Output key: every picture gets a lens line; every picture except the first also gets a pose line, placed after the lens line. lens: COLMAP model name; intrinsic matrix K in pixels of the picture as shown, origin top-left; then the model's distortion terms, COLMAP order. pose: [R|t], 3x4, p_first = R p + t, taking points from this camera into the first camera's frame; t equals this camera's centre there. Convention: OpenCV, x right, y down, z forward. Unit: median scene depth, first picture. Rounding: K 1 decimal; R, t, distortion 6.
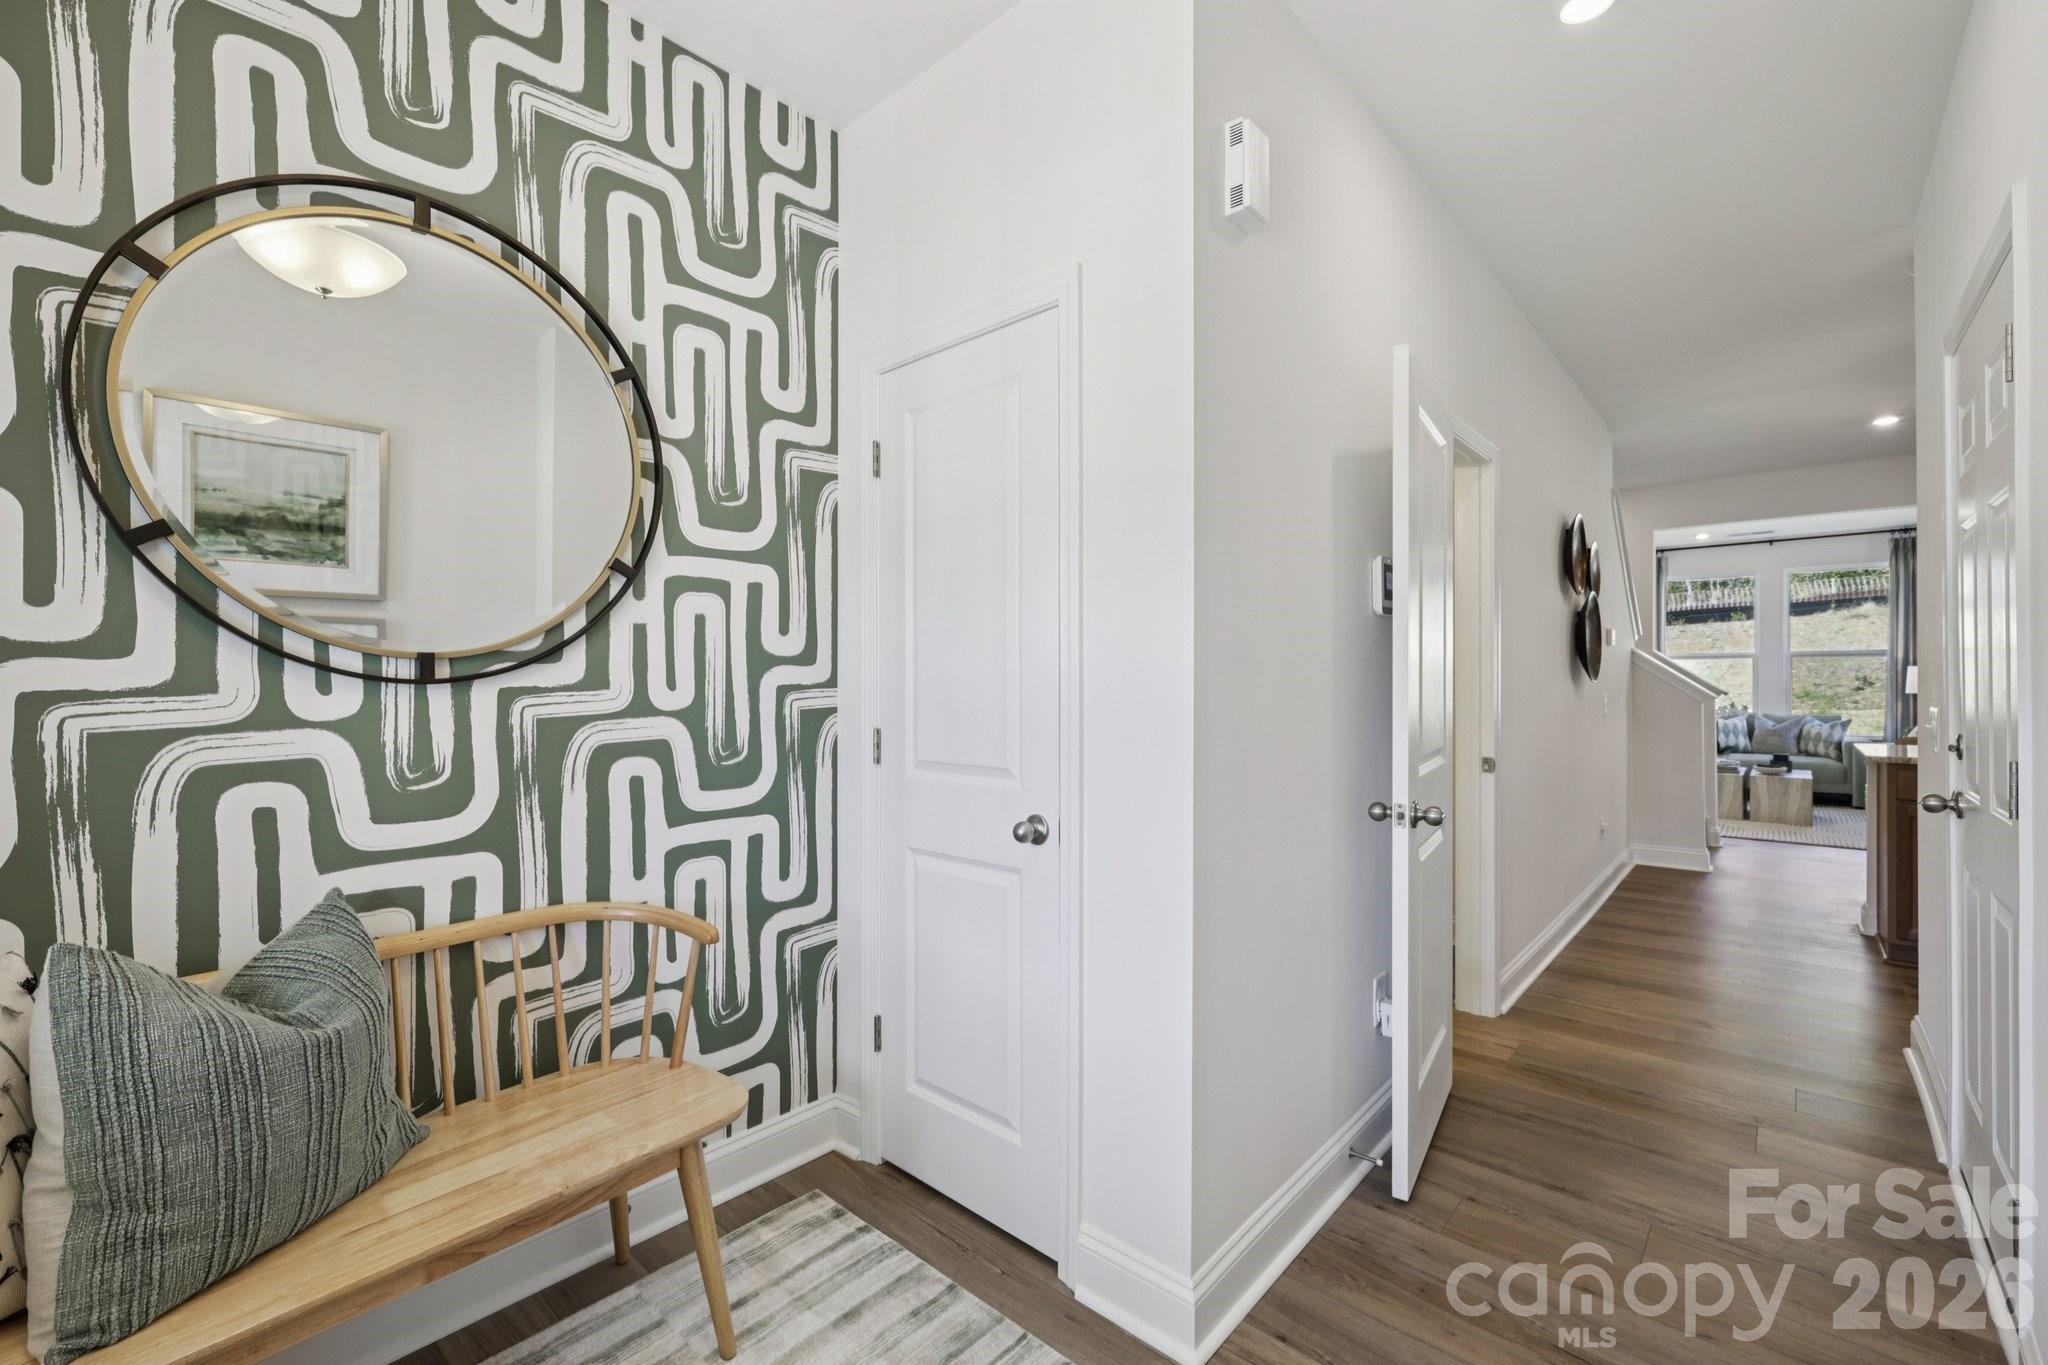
lens RADIAL K [[866.3, 0, 1032.4], [0, 866.3, 678.5], [0, 0, 1]] dist [-0.001863, -0.000056]
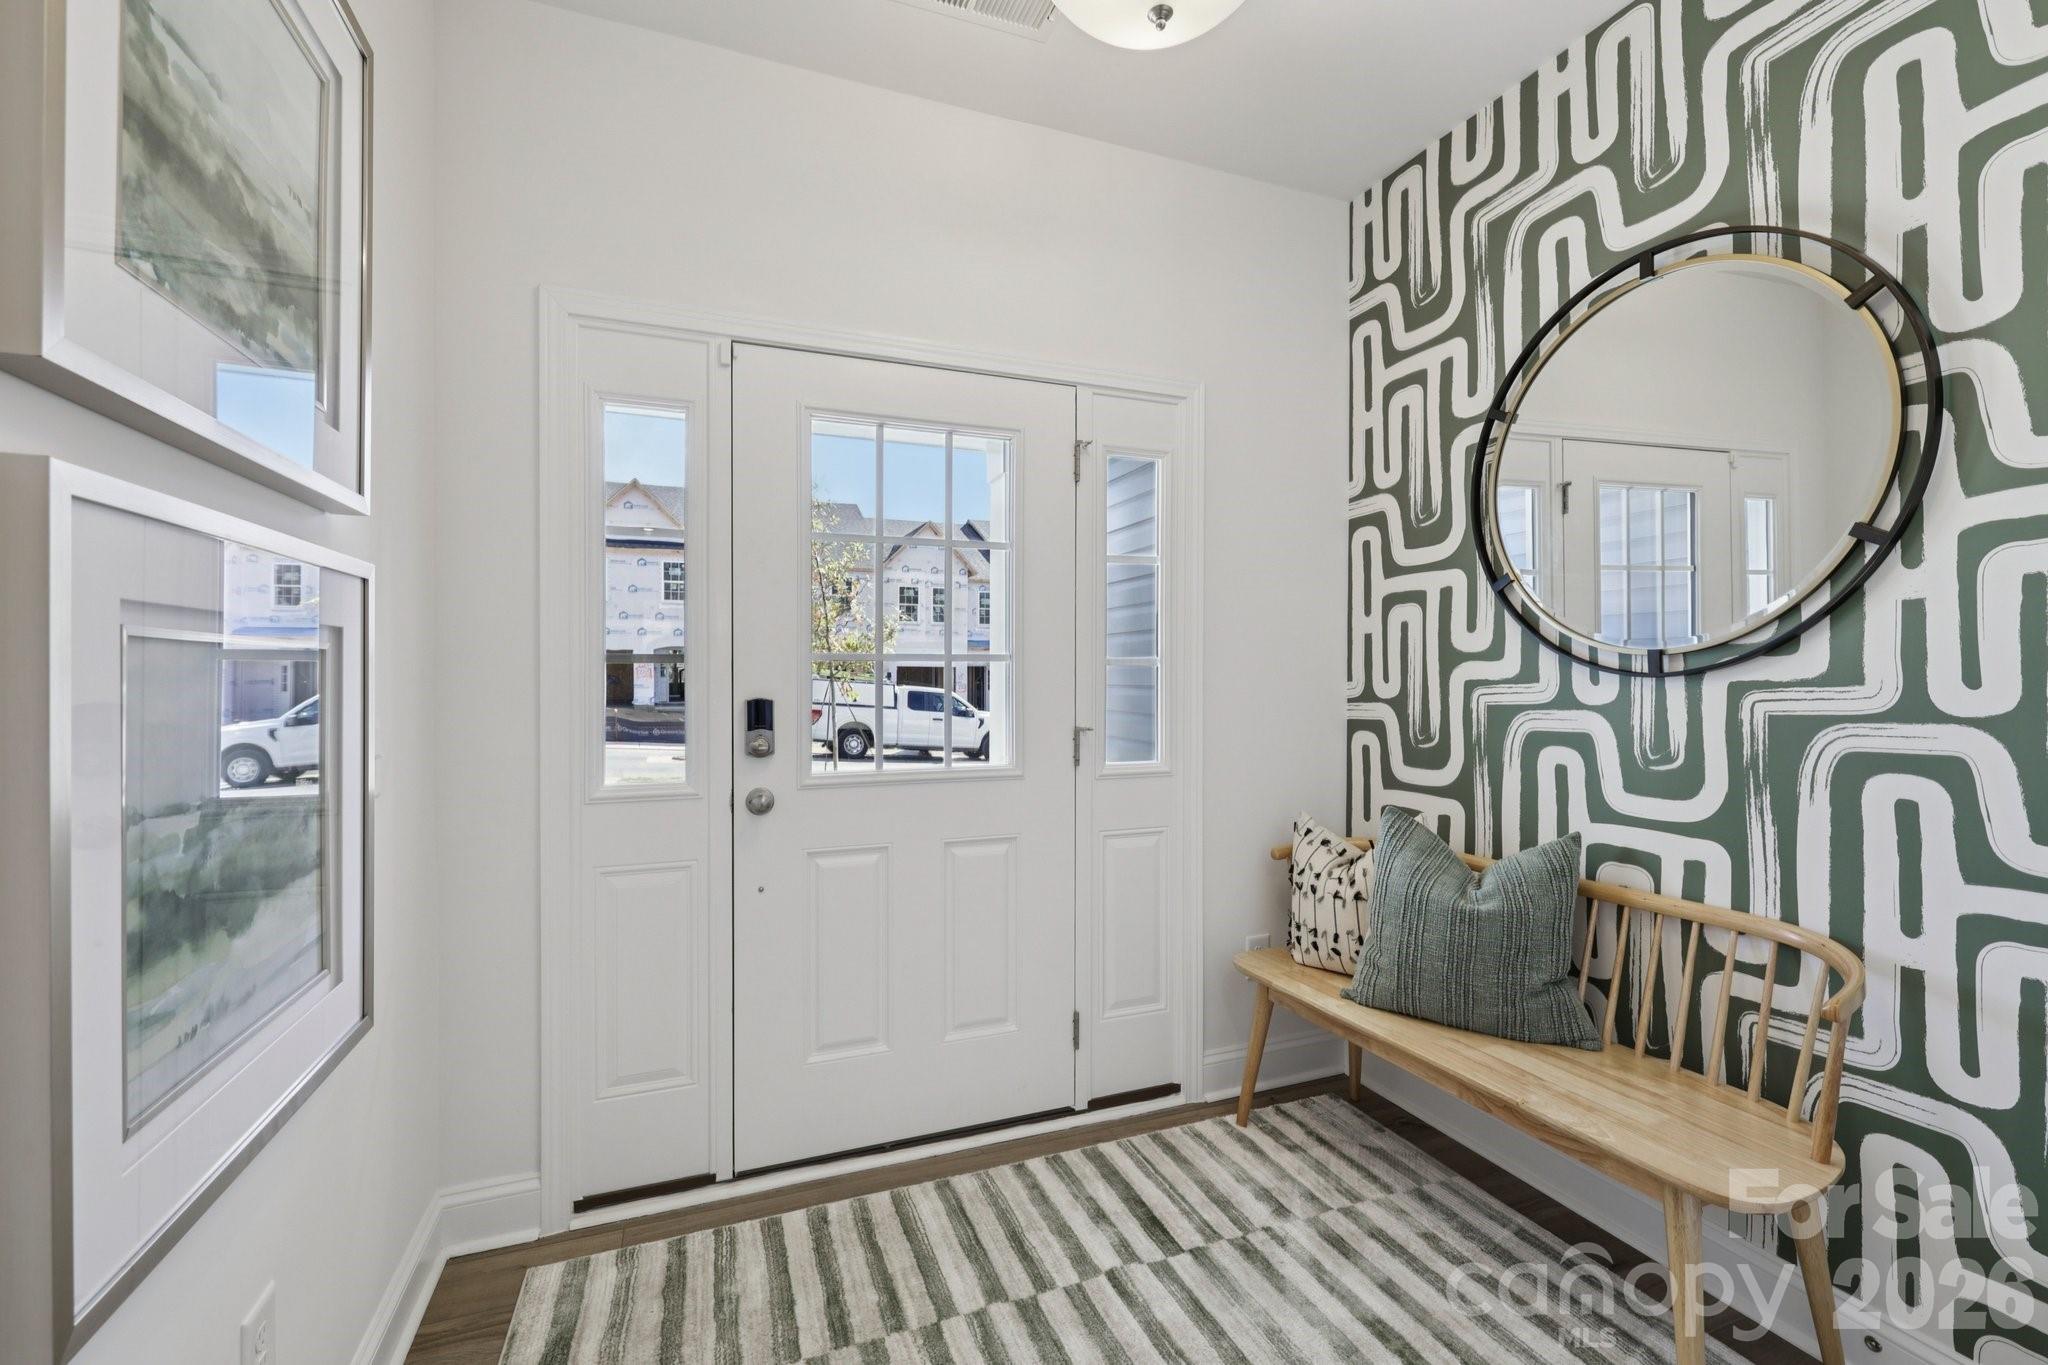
lens RADIAL K [[866.2, 0, 1013.8], [0, 866.2, 670.1], [0, 0, 1]] dist [0.000791, 0.000366]
pose [[-0.473859, -0.002725, -0.880597, 0.689557], [0.004373, 0.999976, -0.005448, -0.000829], [0.880590, -0.006432, -0.473835, 0.784782]]
